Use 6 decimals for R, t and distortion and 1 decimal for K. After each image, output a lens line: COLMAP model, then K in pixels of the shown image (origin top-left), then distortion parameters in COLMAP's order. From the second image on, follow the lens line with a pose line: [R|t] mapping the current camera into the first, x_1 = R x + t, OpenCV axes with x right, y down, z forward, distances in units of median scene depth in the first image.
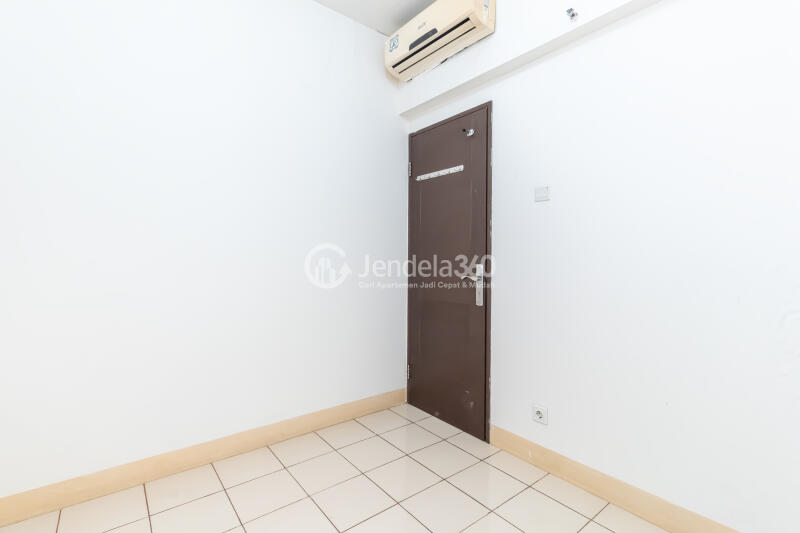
lens RADIAL K [[371.9, 0, 397.5], [0, 371.9, 260.1], [0, 0, 1]] dist [0.000378, 0.000049]
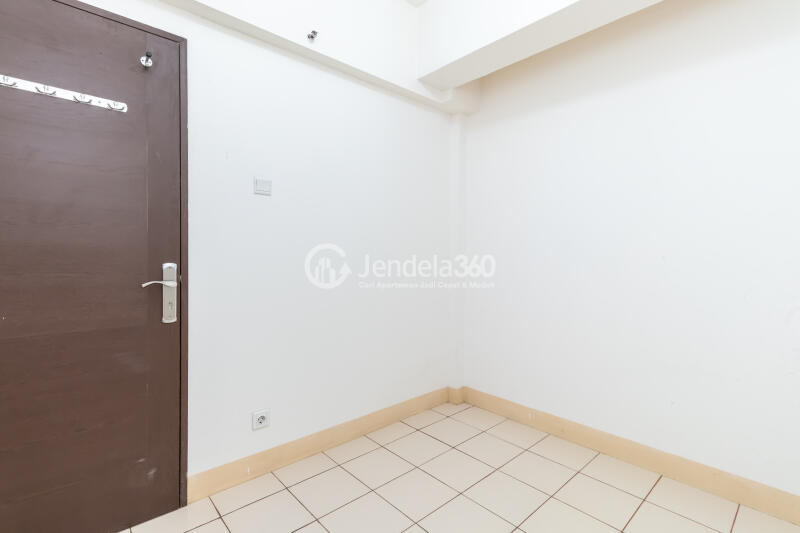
lens RADIAL K [[371.9, 0, 399.9], [0, 371.9, 260.8], [0, 0, 1]] dist [0.000378, 0.000049]
pose [[-0.073177, -0.015169, 0.997204, -0.520875], [-0.004294, 0.999880, 0.014895, -0.005496], [-0.997310, -0.003192, -0.073234, 0.638892]]
